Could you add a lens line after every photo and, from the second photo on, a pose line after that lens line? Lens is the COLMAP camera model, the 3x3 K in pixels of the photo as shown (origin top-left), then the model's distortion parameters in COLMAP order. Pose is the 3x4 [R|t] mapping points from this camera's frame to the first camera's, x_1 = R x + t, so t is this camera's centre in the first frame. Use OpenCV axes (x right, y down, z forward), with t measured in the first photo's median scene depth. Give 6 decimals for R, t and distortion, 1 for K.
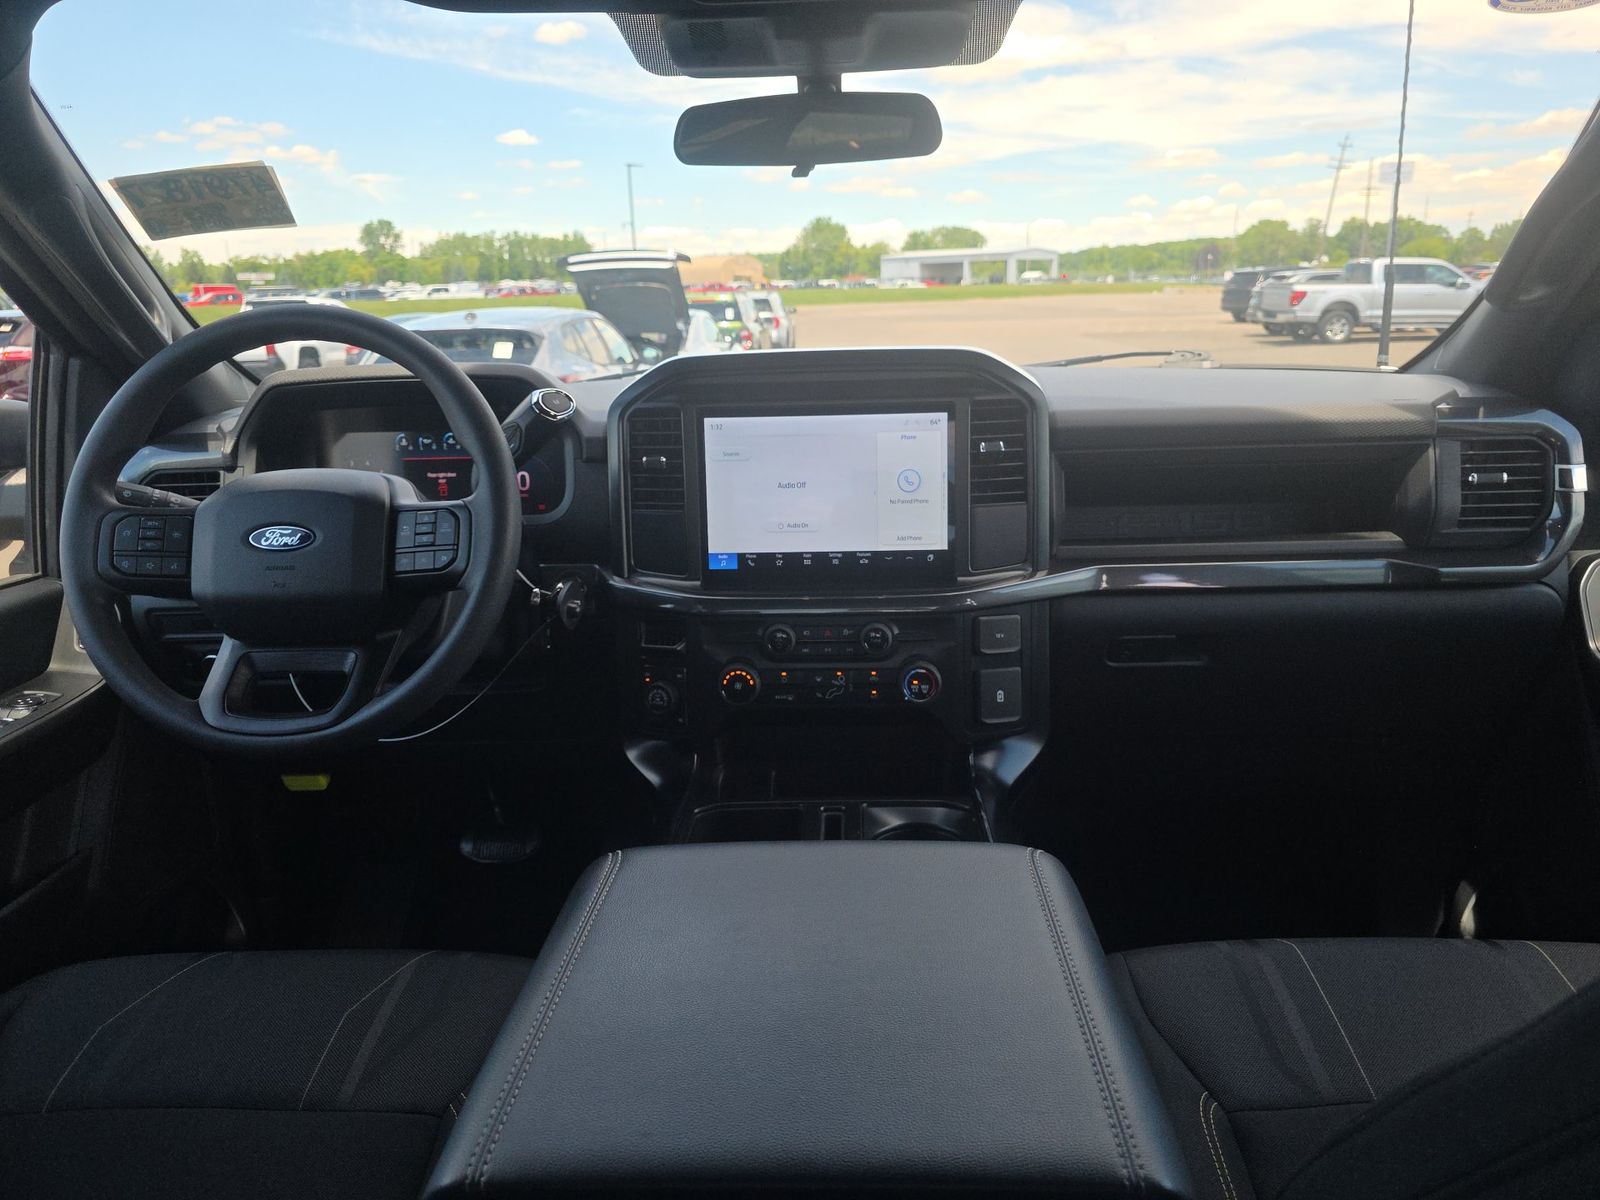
lens RADIAL K [[1122.8, 0, 792.2], [0, 1122.8, 613.4], [0, 0, 1]] dist [0.089735, -0.111065]
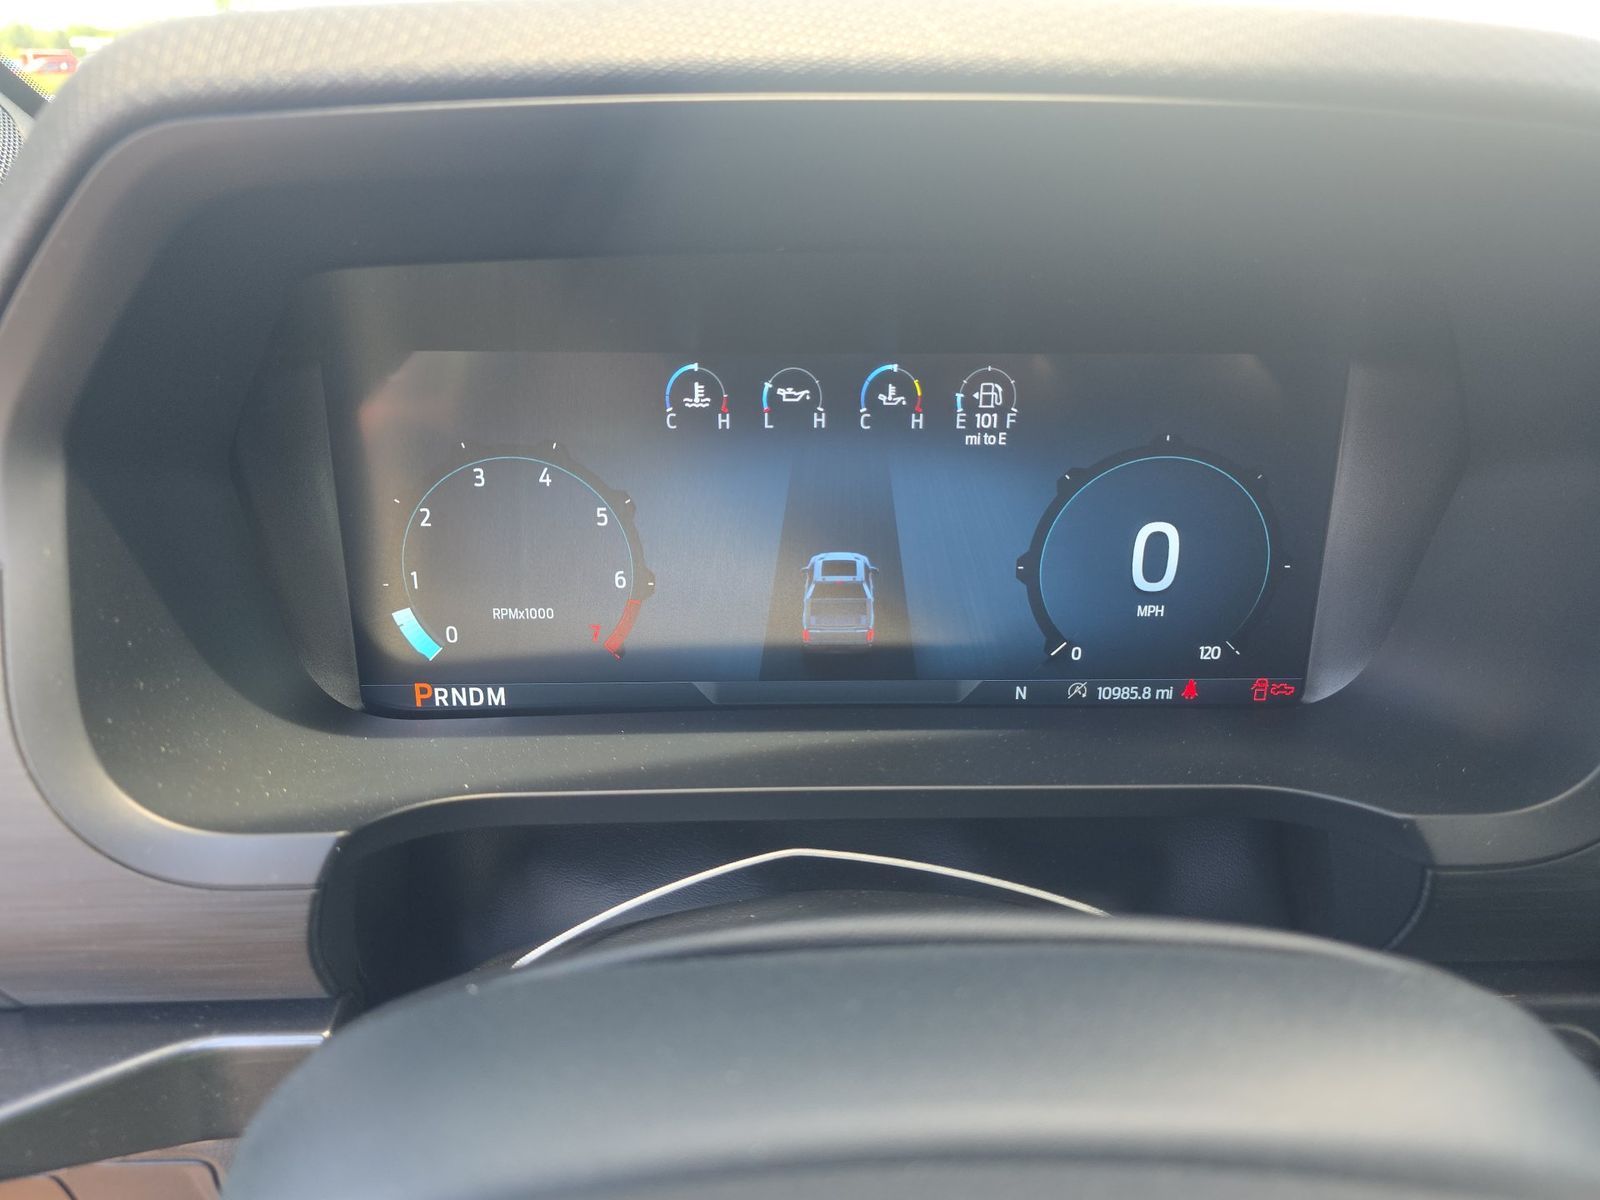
lens RADIAL K [[1122.8, 0, 792.2], [0, 1122.8, 613.4], [0, 0, 1]] dist [0.089735, -0.111065]
pose [[0.995688, 0.008889, 0.092341, -0.380372], [-0.022511, 0.988799, 0.147547, -0.155875], [-0.089995, -0.148990, 0.984735, 0.830311]]
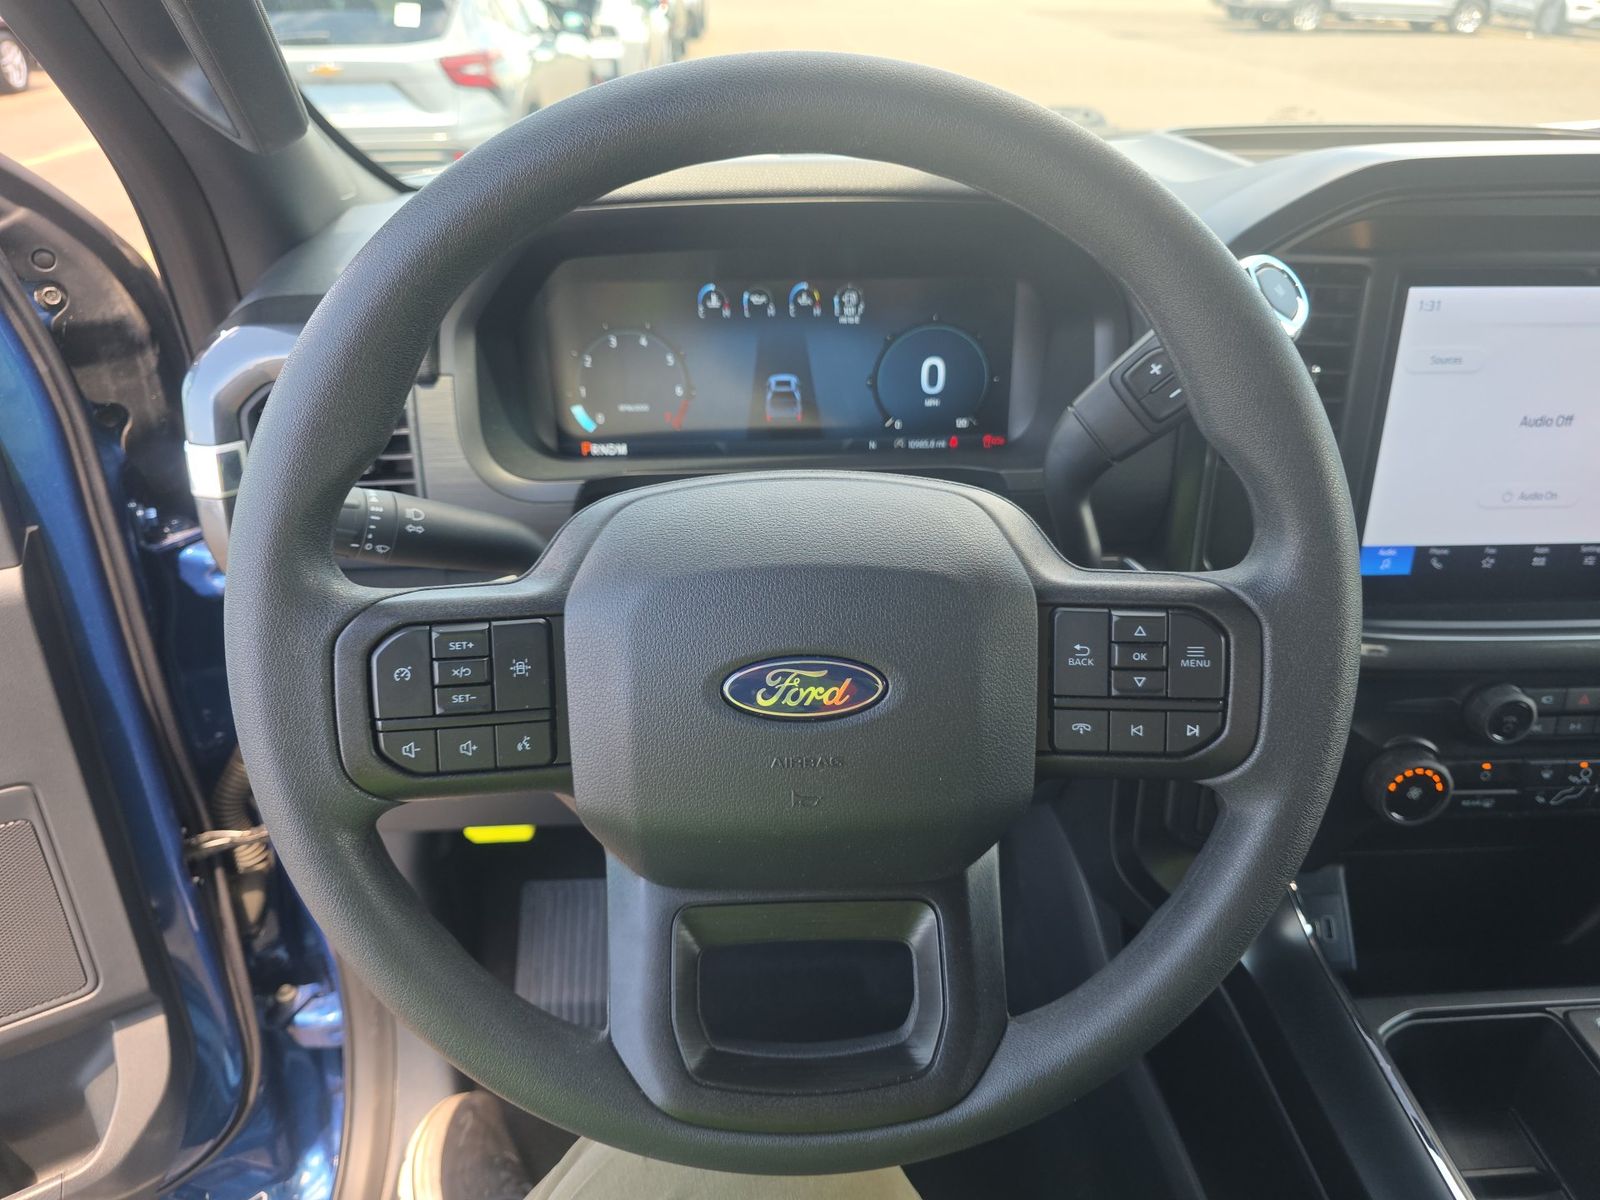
lens RADIAL K [[1122.8, 0, 792.2], [0, 1122.8, 613.4], [0, 0, 1]] dist [0.089735, -0.111065]
pose [[0.993700, -0.022307, 0.109830, -0.405716], [-0.006283, 0.967364, 0.253314, -0.159138], [-0.111897, -0.252408, 0.961129, 0.504725]]
